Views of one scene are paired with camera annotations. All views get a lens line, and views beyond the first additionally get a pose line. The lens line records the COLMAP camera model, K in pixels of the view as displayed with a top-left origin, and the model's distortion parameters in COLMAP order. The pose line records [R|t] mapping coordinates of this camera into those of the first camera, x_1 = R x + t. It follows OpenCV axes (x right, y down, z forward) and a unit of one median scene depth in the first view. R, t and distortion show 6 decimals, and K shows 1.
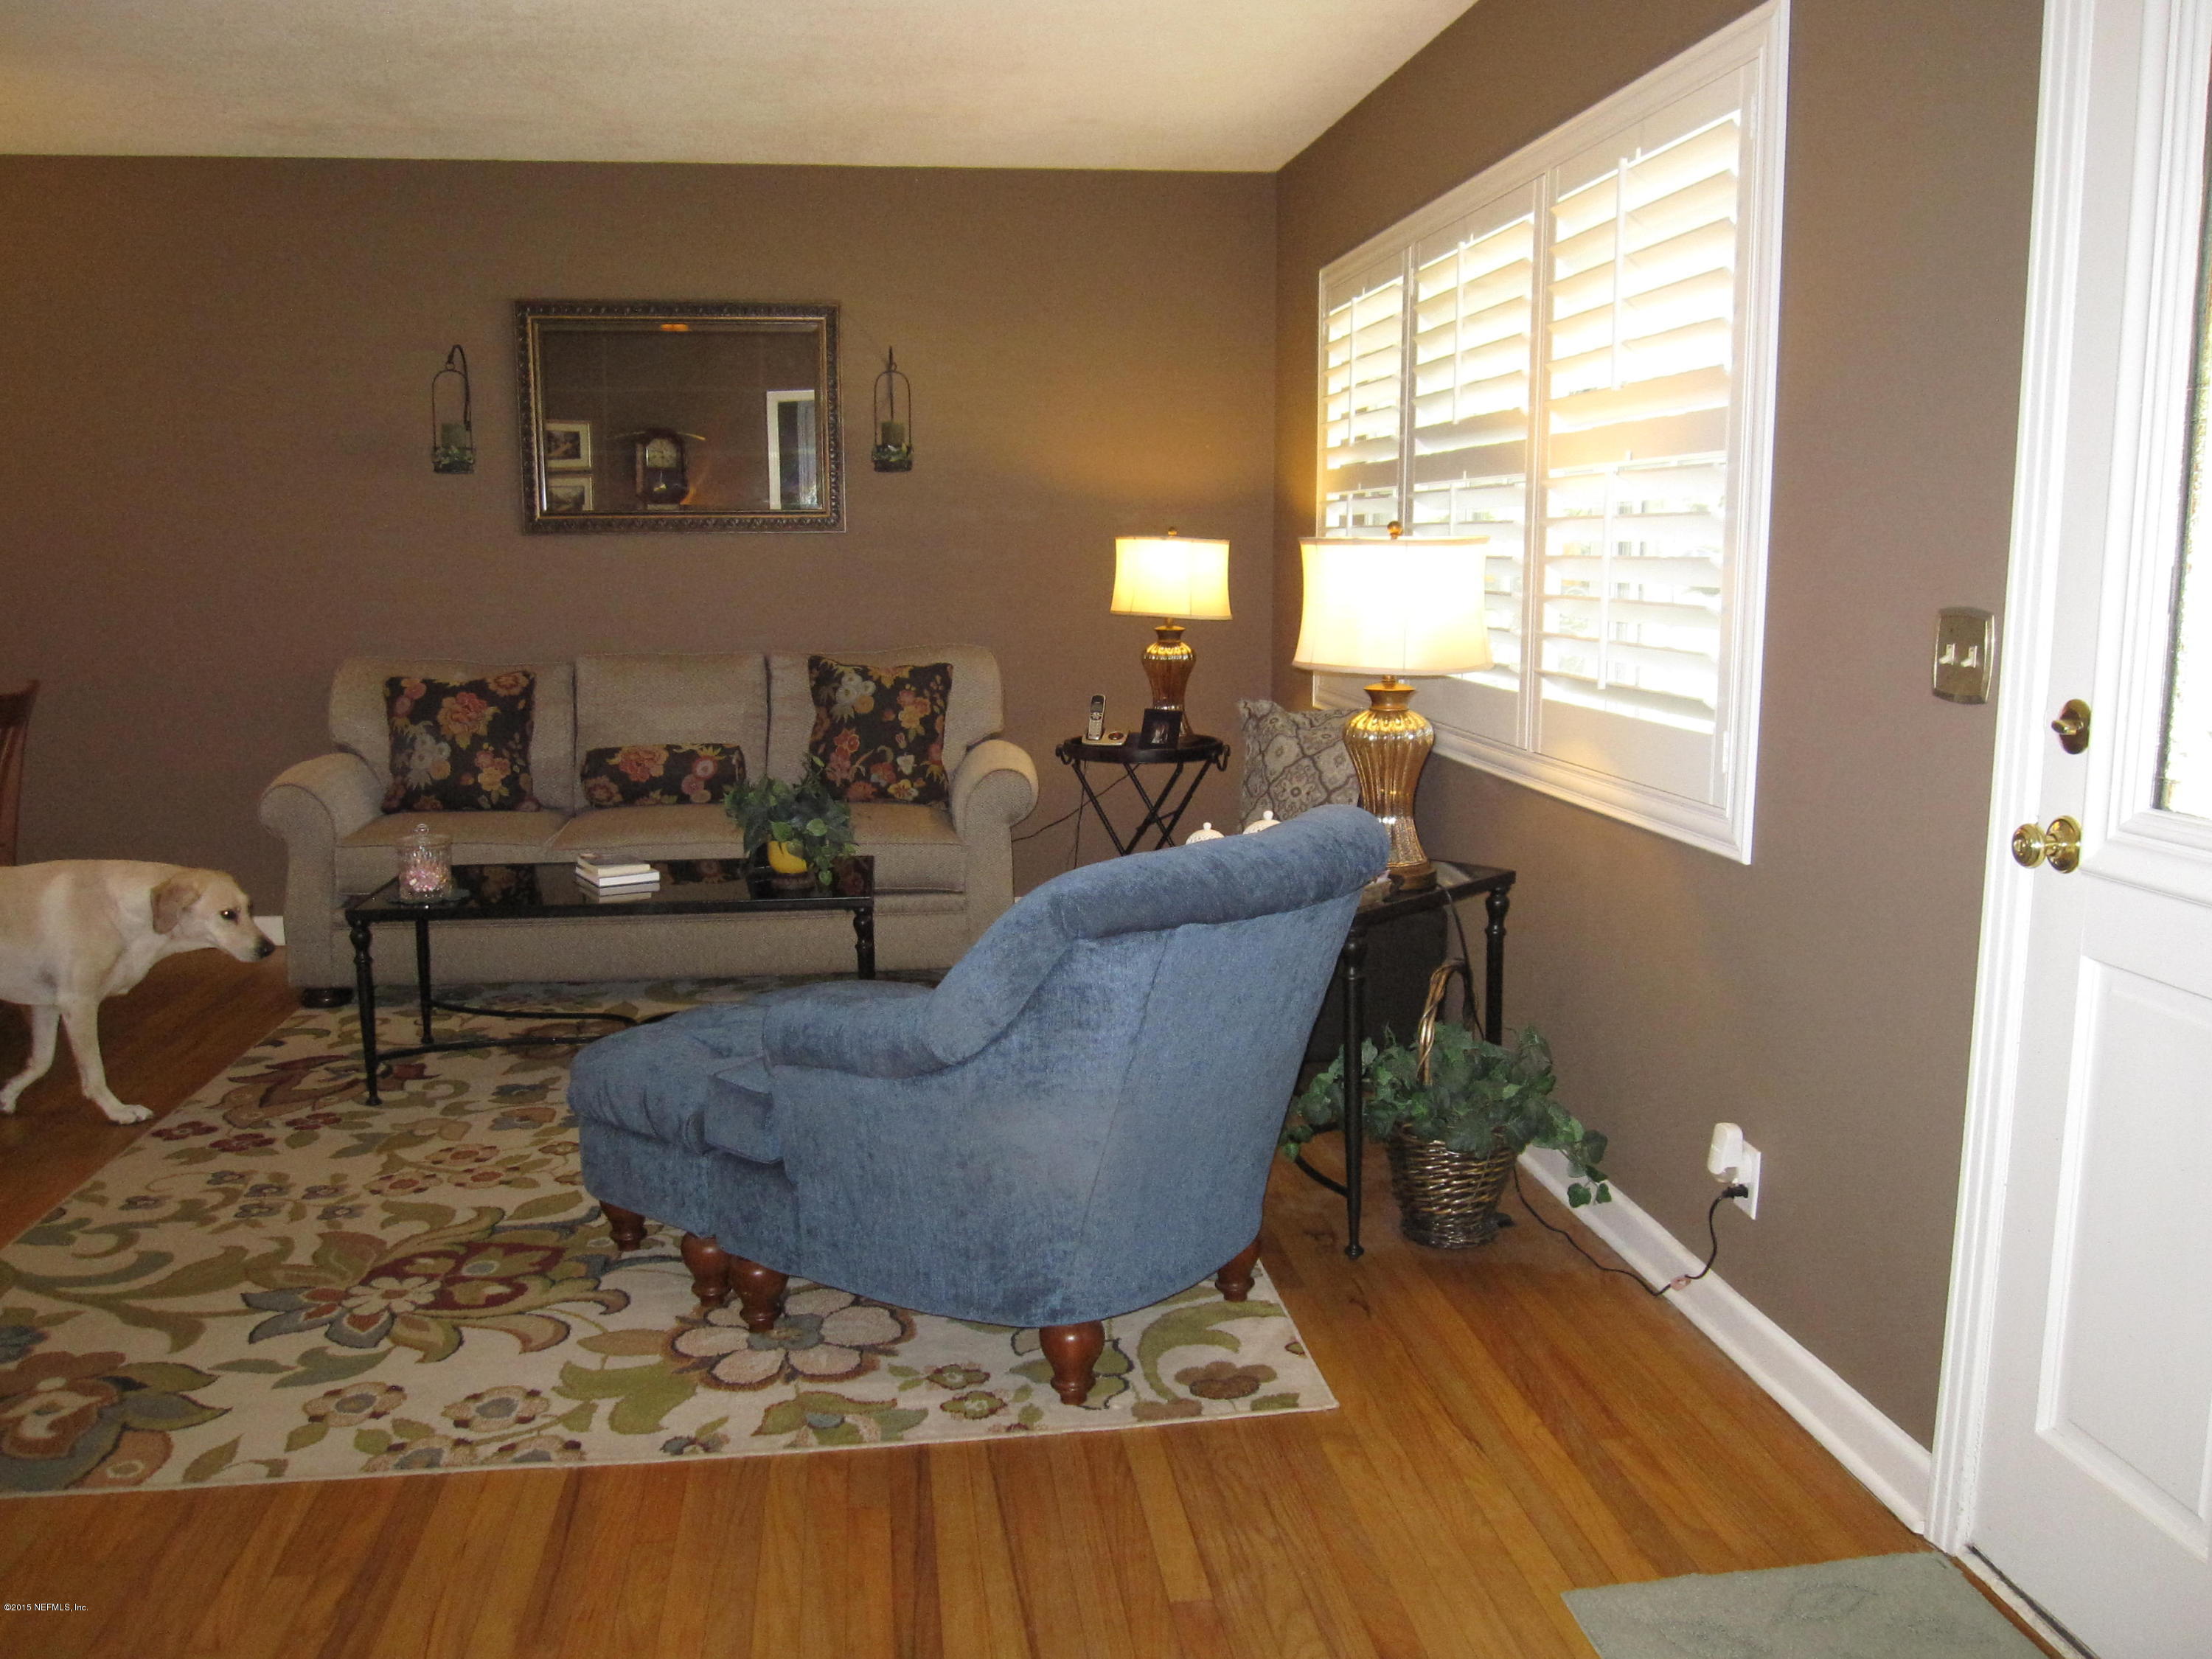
lens RADIAL K [[1841.6, 0, 1113.0], [0, 1841.6, 841.5], [0, 0, 1]] dist [-0.069676, 0.033201]
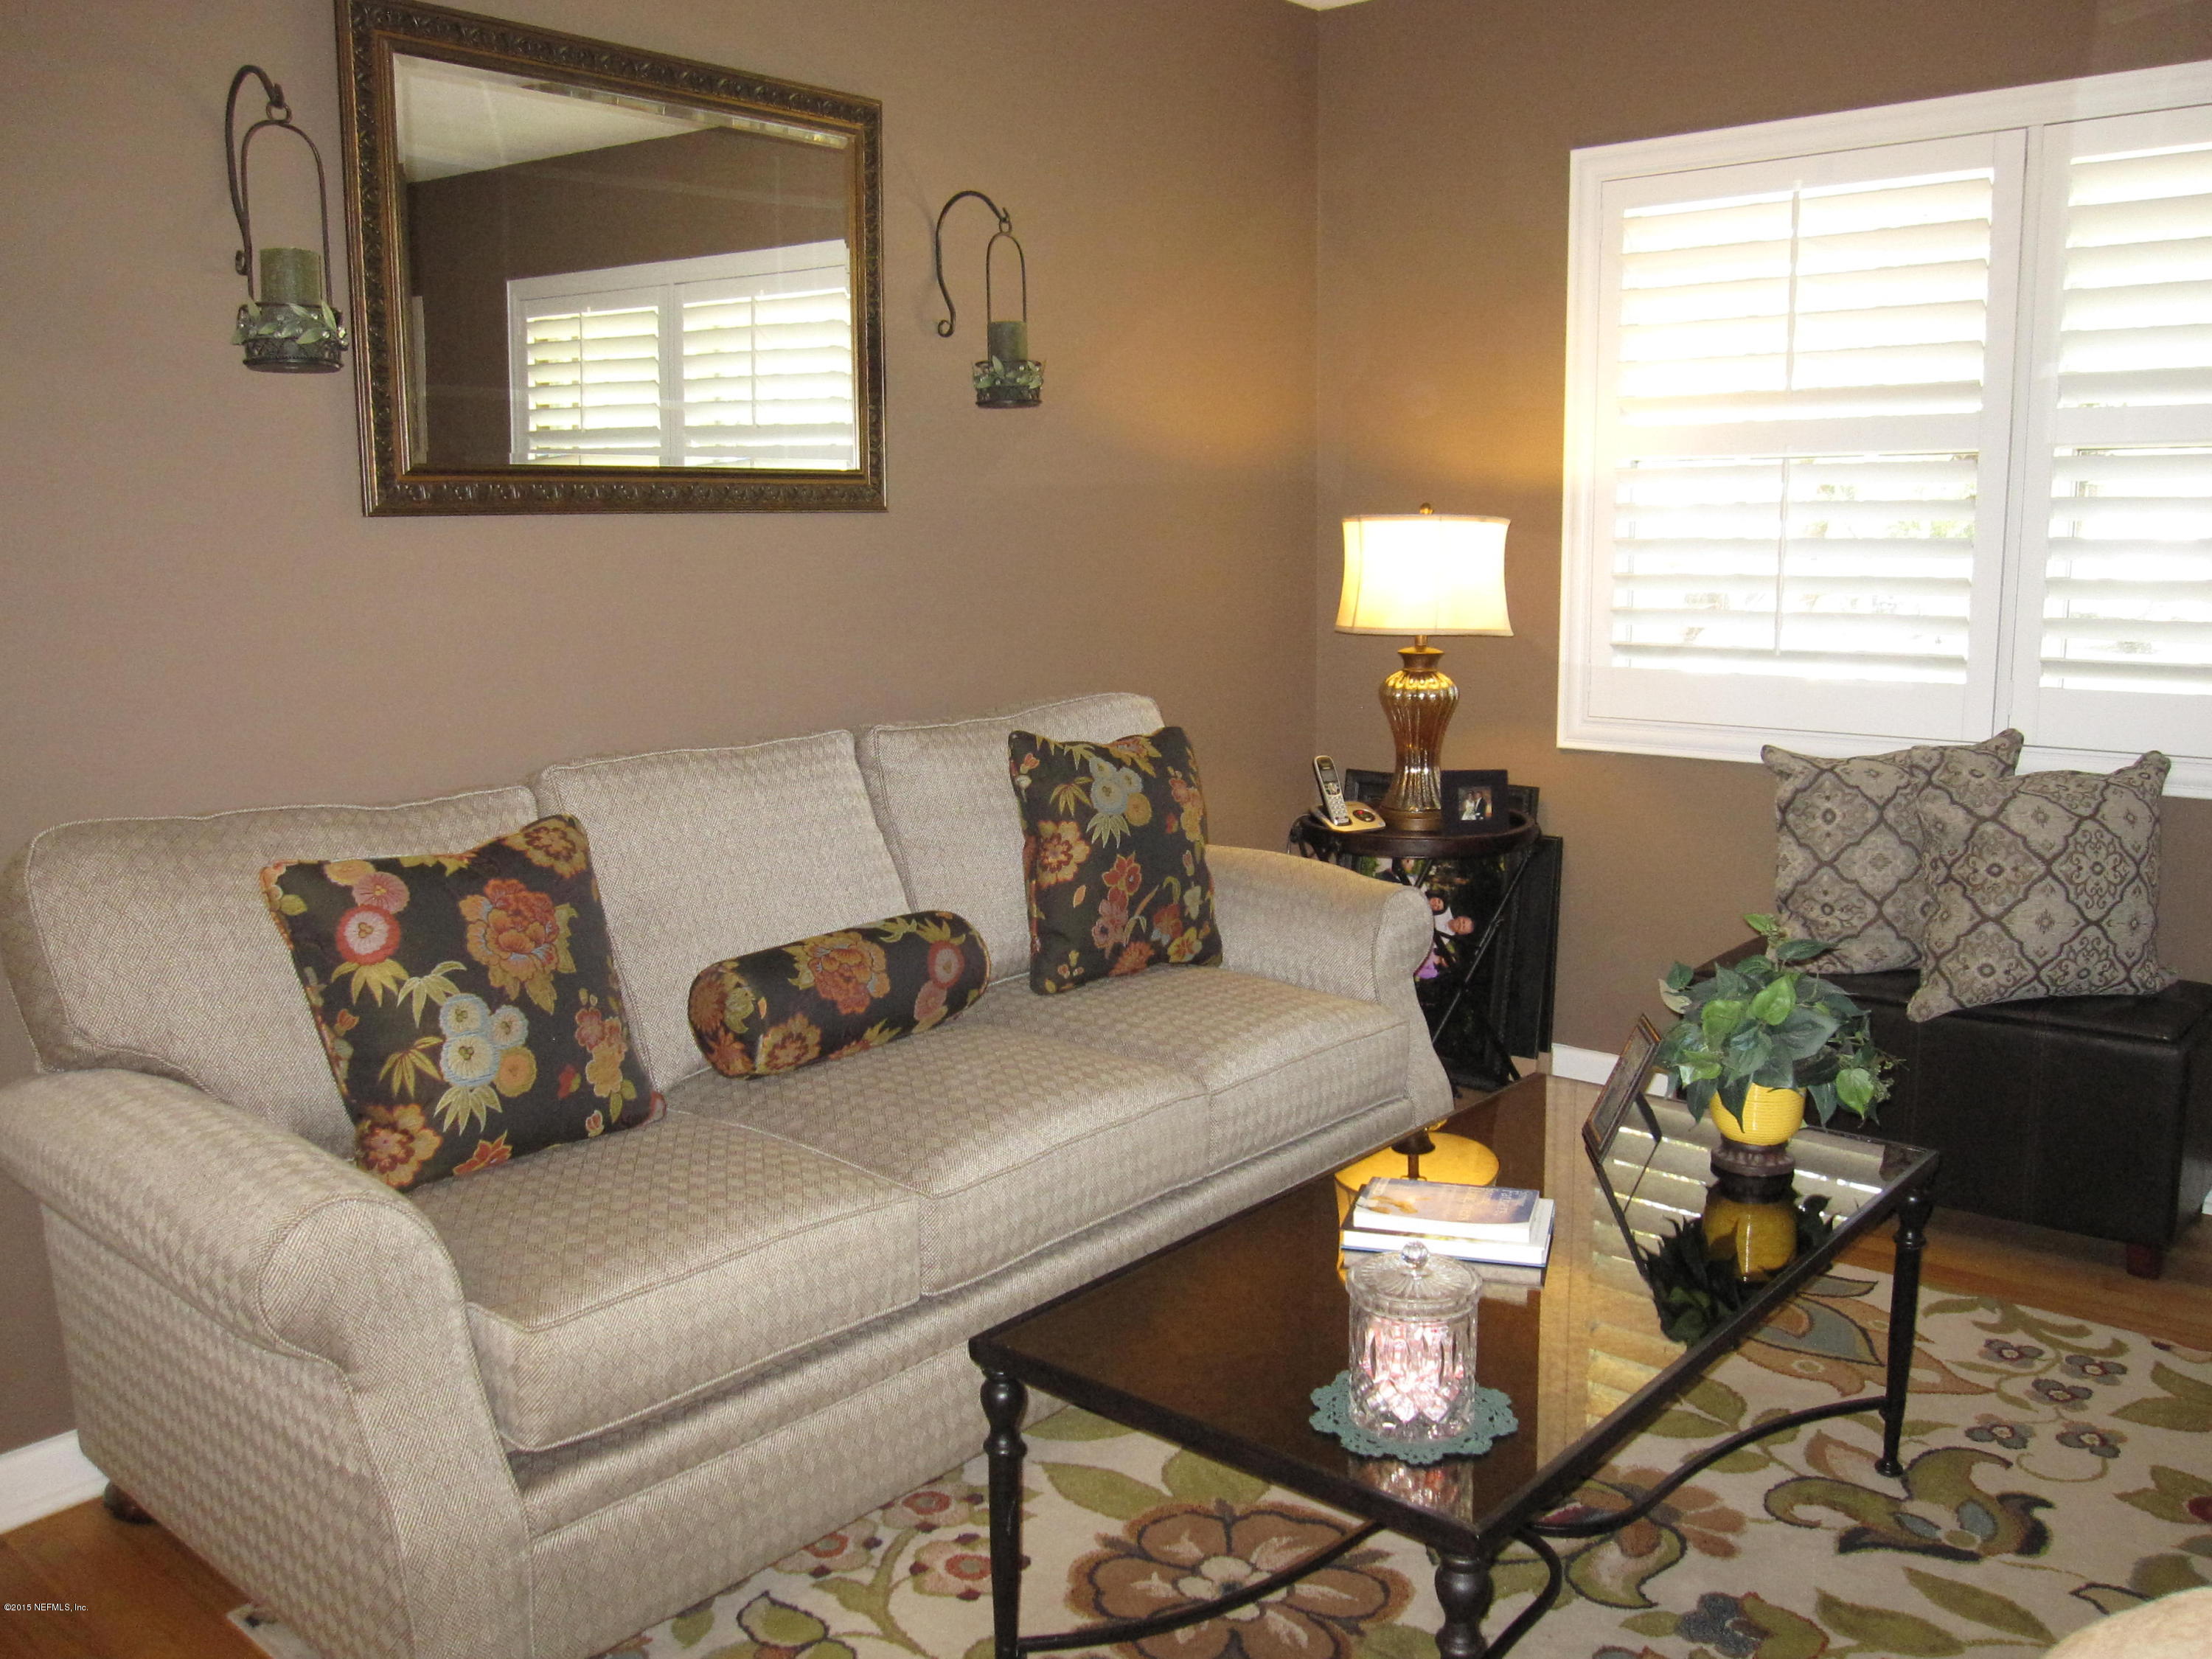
lens RADIAL K [[1841.6, 0, 1105.5], [0, 1841.6, 828.7], [0, 0, 1]] dist [-0.069676, 0.033201]
pose [[0.746997, -0.114695, 0.654859, -0.714352], [0.111886, 0.992645, 0.046228, -0.132187], [-0.655345, 0.038738, 0.754336, 0.784156]]
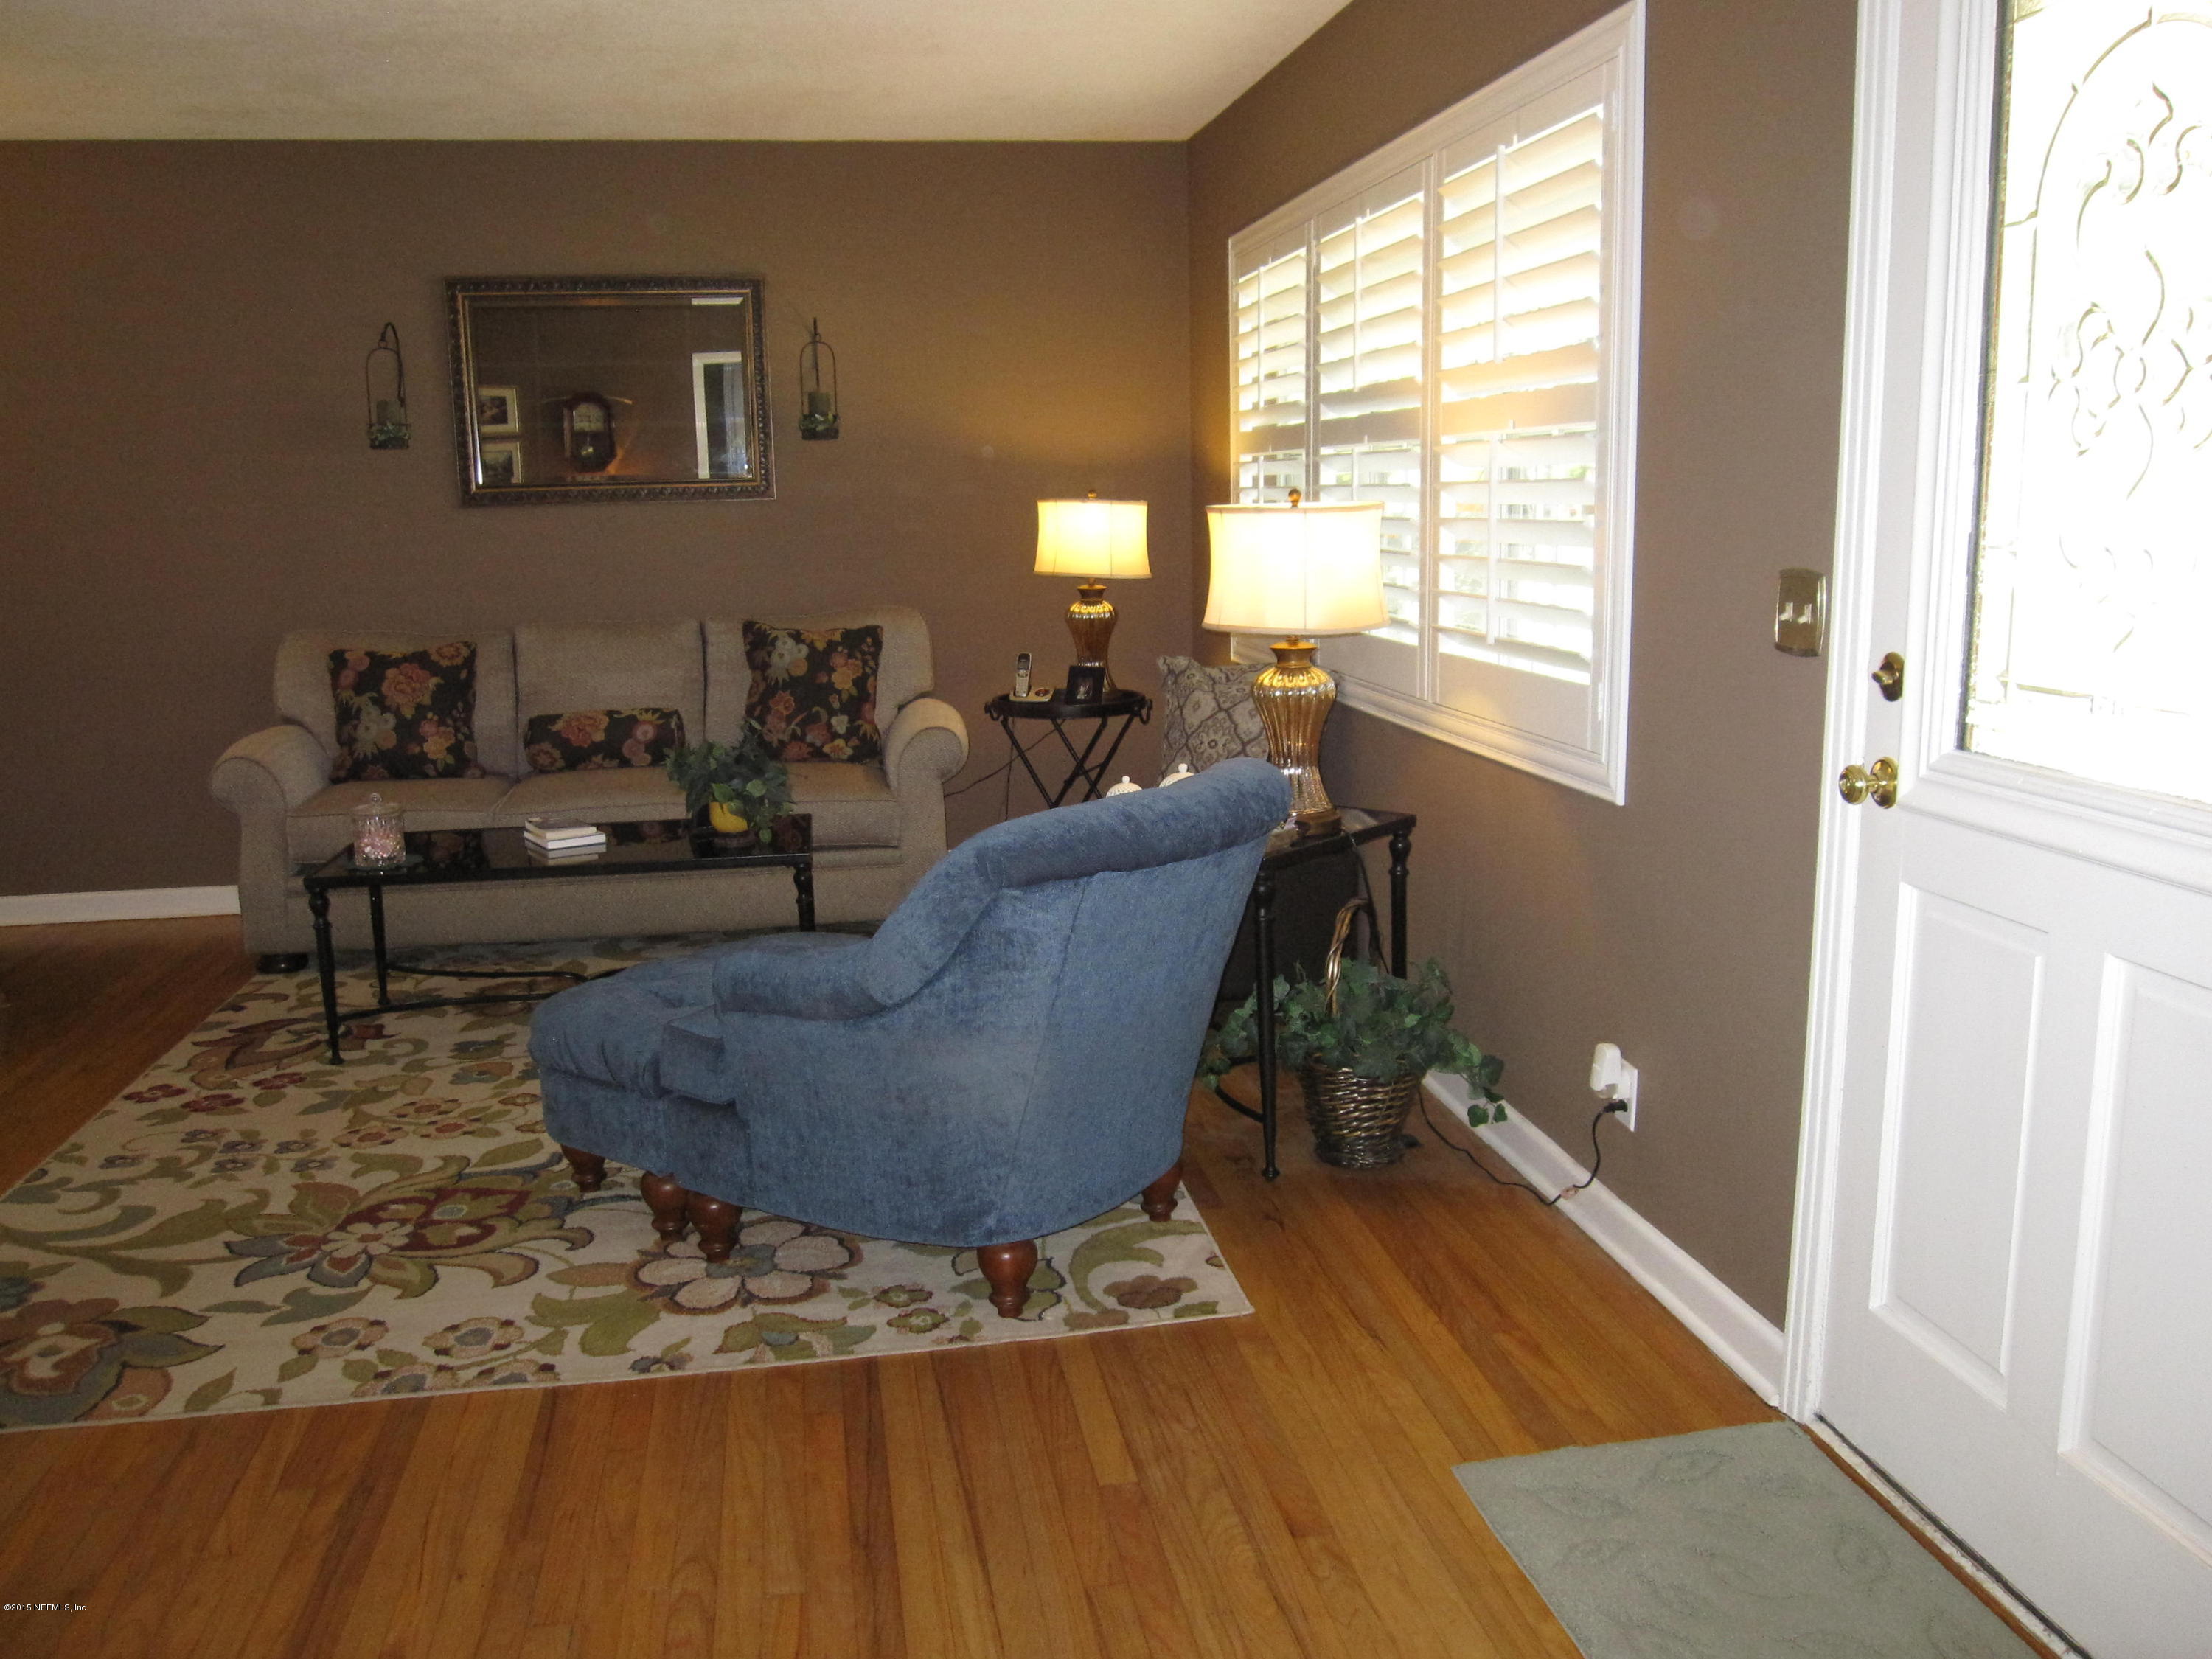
lens RADIAL K [[1841.6, 0, 1110.0], [0, 1841.6, 835.9], [0, 0, 1]] dist [-0.069676, 0.033201]
pose [[0.999214, -0.022810, 0.032416, 0.006055], [0.022012, 0.999450, 0.024785, -0.002015], [-0.032963, -0.024052, 0.999167, -0.055206]]
